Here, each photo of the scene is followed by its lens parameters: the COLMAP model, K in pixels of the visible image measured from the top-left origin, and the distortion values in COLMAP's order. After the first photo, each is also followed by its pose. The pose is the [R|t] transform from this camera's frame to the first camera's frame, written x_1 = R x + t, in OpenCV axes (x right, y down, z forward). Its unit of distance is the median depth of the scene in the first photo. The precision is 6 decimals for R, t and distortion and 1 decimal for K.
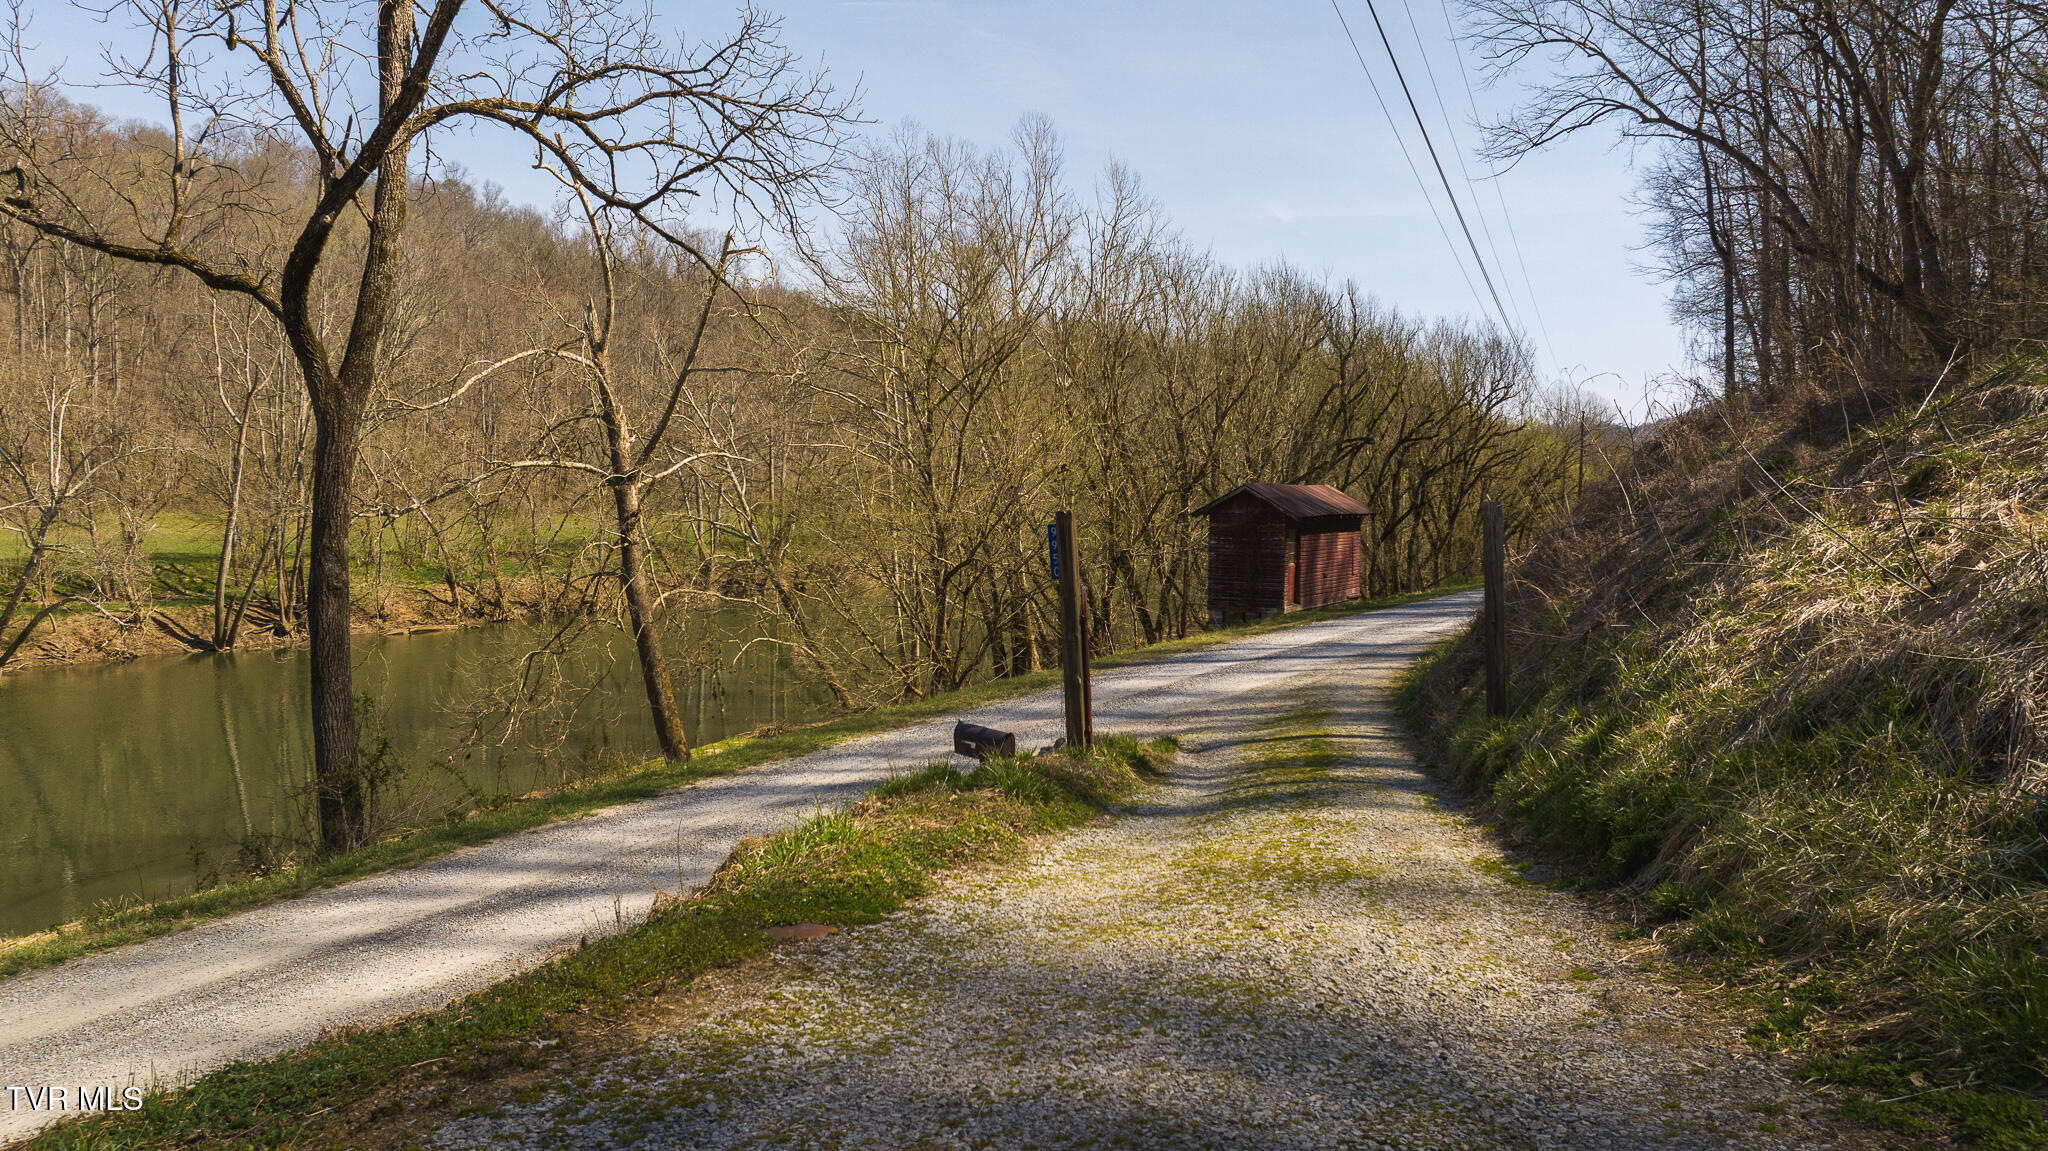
lens RADIAL K [[1446.7, 0, 1024.7], [0, 1446.7, 575.9], [0, 0, 1]] dist [-0.033303, 0.036964]
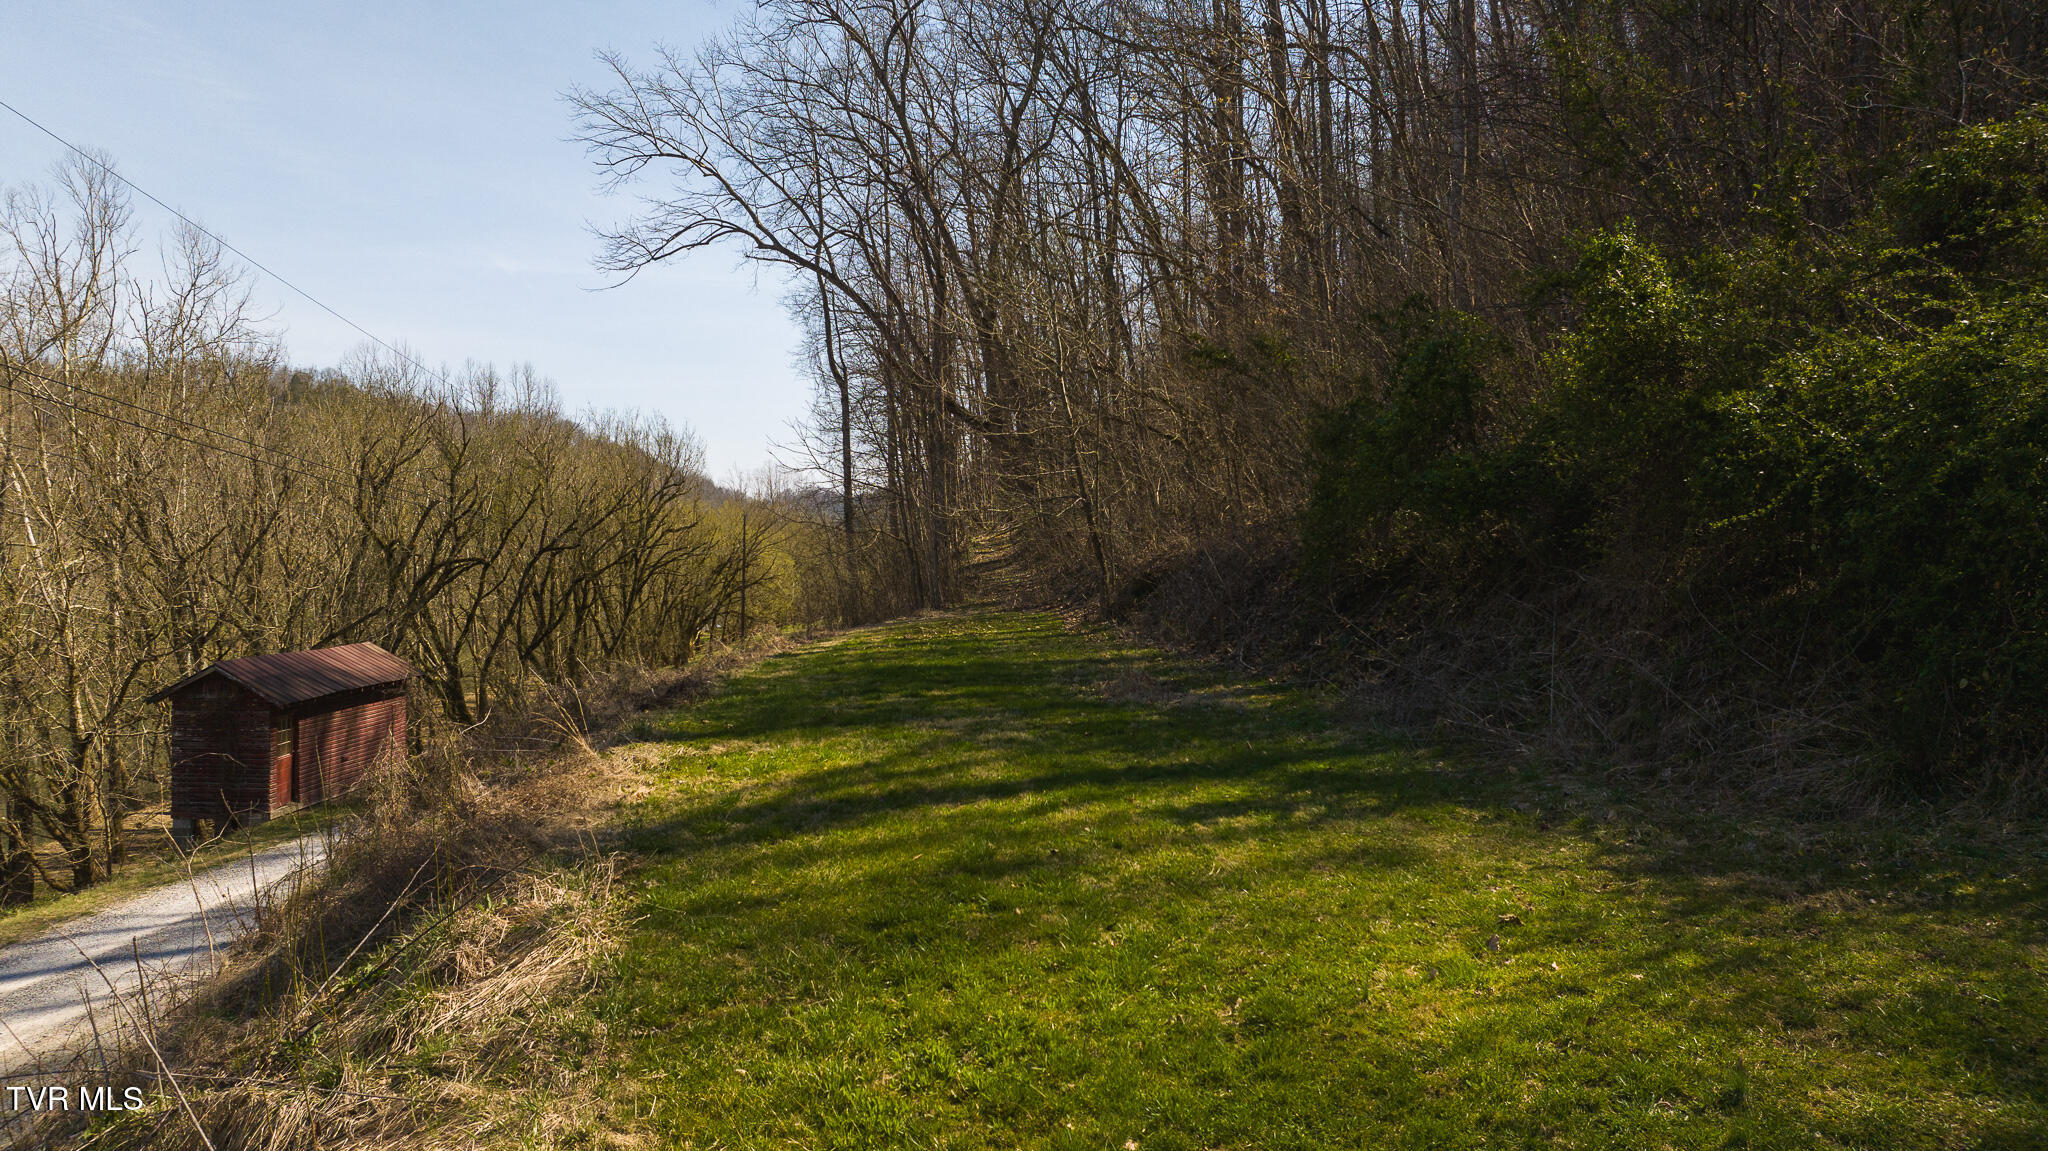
lens RADIAL K [[1446.7, 0, 1026.4], [0, 1446.7, 579.4], [0, 0, 1]] dist [-0.033303, 0.036964]
pose [[0.876590, -0.005092, 0.481211, 0.108495], [0.021072, 0.999391, -0.027811, -0.052692], [-0.480776, 0.034519, 0.876164, 0.037559]]
